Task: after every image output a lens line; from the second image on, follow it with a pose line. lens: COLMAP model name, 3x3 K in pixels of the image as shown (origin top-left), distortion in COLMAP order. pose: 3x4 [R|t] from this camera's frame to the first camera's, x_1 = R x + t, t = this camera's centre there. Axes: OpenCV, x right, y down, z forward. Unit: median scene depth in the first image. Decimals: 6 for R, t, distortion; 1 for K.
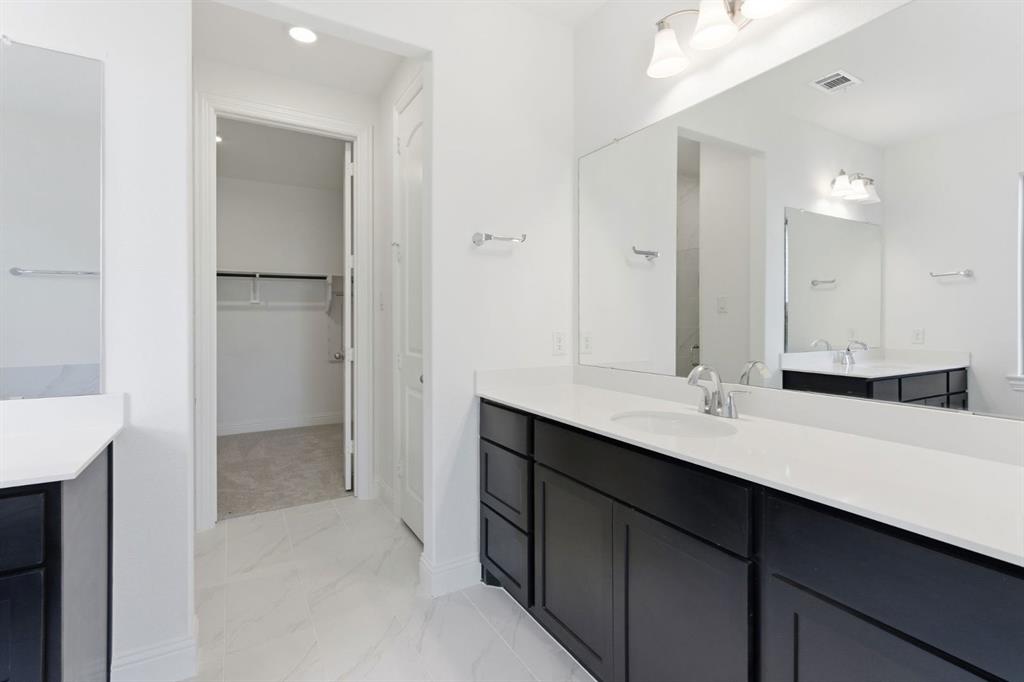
lens RADIAL K [[473.9, 0, 510.6], [0, 473.9, 319.6], [0, 0, 1]] dist [0.001681, 0.000392]
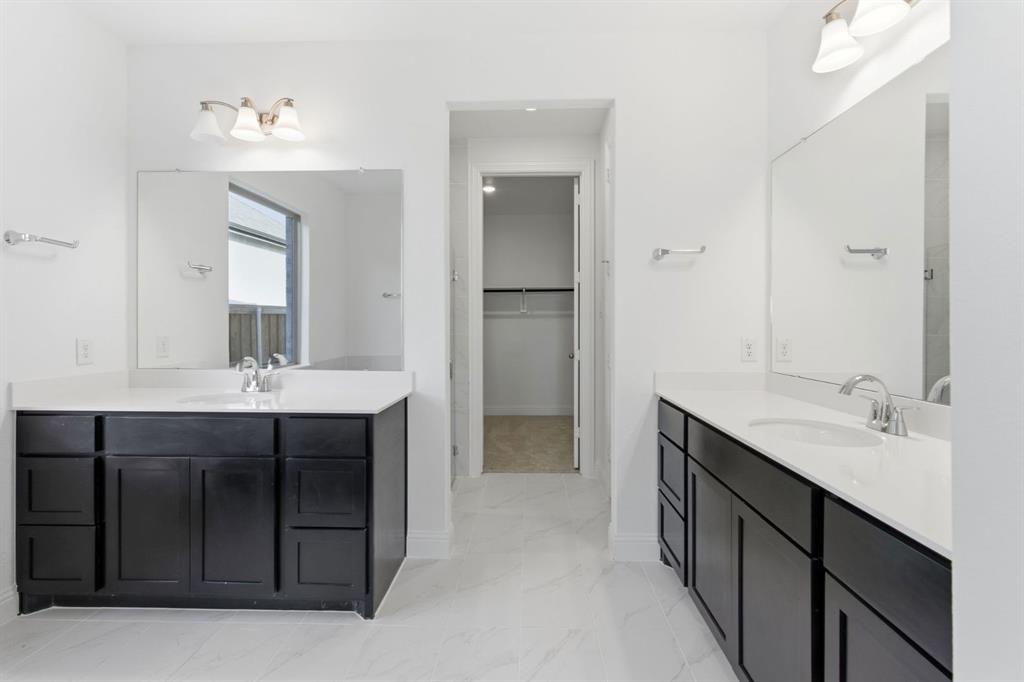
lens RADIAL K [[460.1, 0, 510.6], [0, 460.1, 327.1], [0, 0, 1]] dist [-0.000874, 0.000846]
pose [[0.840379, 0.002287, -0.541995, 0.195527], [-0.000311, 0.999993, 0.003738, -0.001636], [0.542000, -0.002973, 0.840373, -0.086312]]
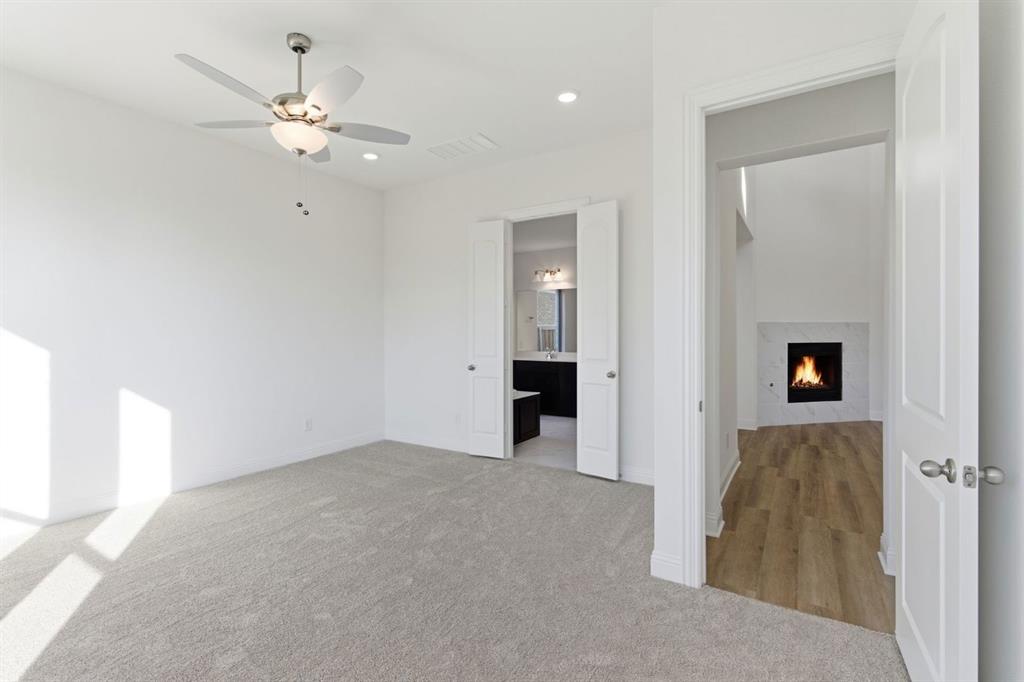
lens RADIAL K [[460.1, 0, 510.6], [0, 460.1, 327.1], [0, 0, 1]] dist [-0.000874, 0.000846]
pose [[0.447273, -0.012561, -0.894309, 1.900275], [0.000033, 0.999902, -0.014028, -0.028434], [0.894398, 0.006244, 0.447229, -1.198840]]
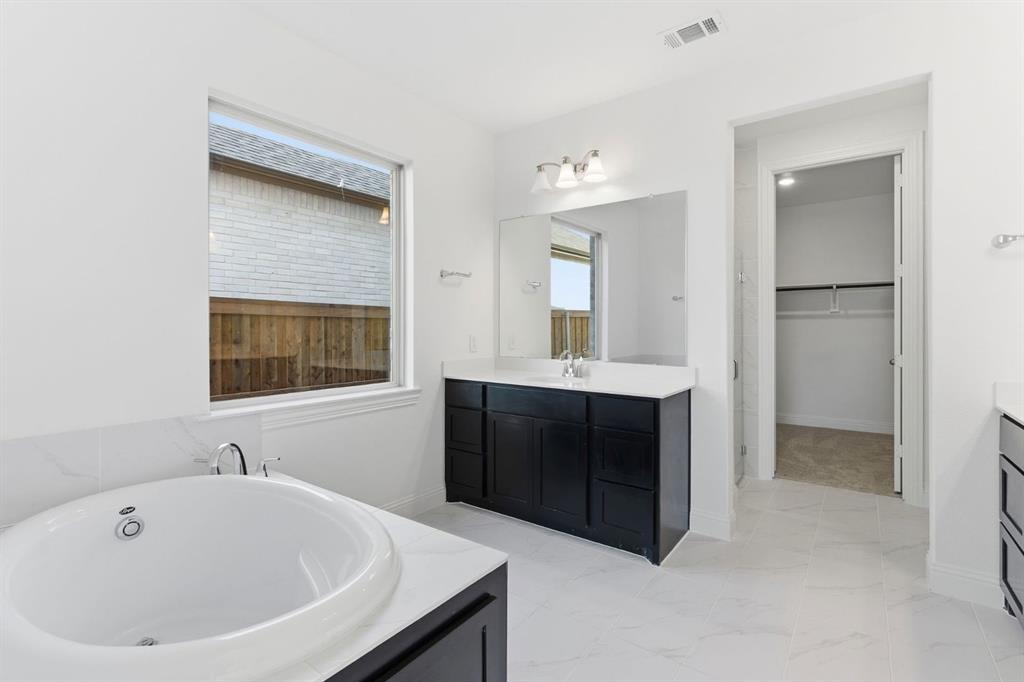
lens RADIAL K [[460.7, 0, 523.5], [0, 460.7, 327.3], [0, 0, 1]] dist [0.000854, 0.000262]
pose [[0.397209, 0.001767, -0.917726, 0.338424], [0.000154, 0.999998, 0.001992, -0.002028], [0.917728, -0.000932, 0.397208, -0.193196]]
